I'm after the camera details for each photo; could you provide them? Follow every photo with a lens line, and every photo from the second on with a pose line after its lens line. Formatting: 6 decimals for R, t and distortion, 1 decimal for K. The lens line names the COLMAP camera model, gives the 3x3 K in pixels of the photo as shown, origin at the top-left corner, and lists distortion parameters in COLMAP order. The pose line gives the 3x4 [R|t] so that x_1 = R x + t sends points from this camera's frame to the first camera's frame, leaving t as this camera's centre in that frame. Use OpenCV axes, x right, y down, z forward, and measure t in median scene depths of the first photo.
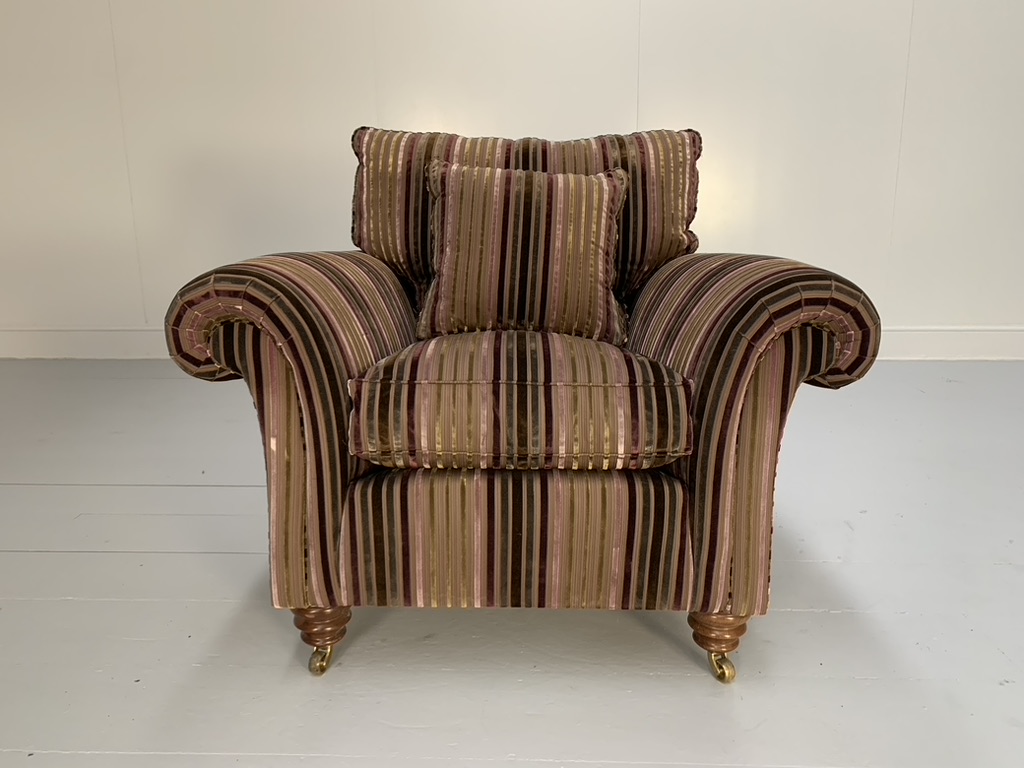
lens RADIAL K [[793.9, 0, 498.7], [0, 793.9, 382.7], [0, 0, 1]] dist [0.039347, -0.073892]
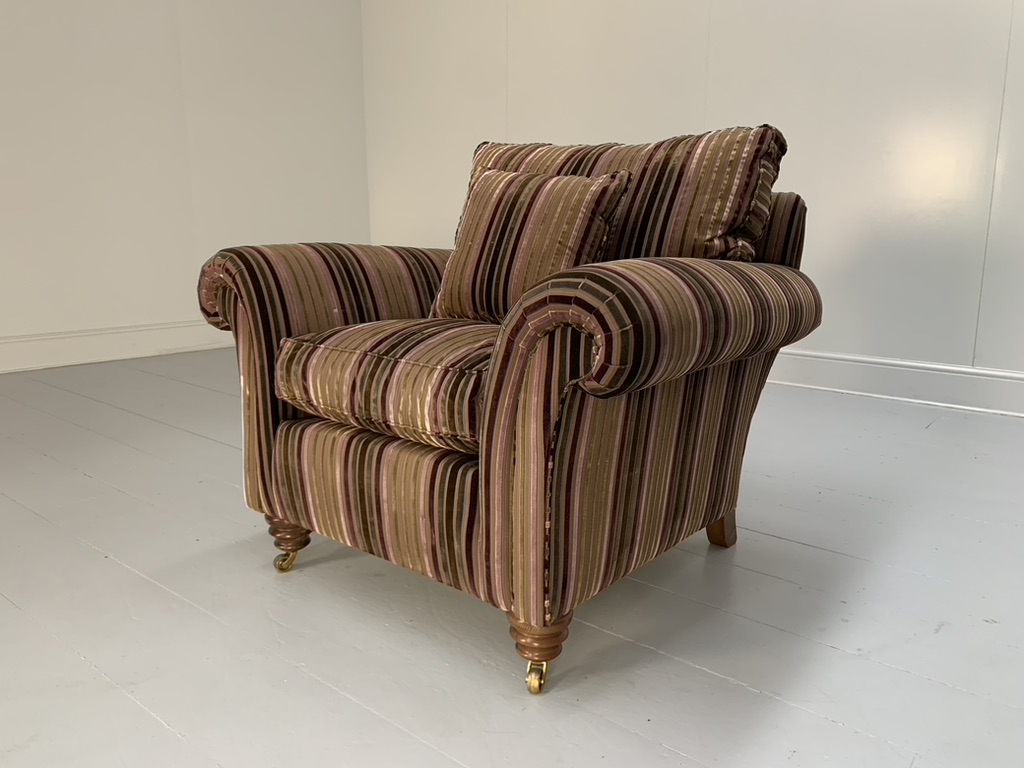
lens RADIAL K [[793.9, 0, 503.7], [0, 793.9, 387.1], [0, 0, 1]] dist [0.039347, -0.073892]
pose [[0.789304, 0.133816, -0.599243, 0.863454], [-0.147376, 0.988721, 0.026670, -0.012656], [0.596053, 0.067263, 0.800122, 0.196533]]
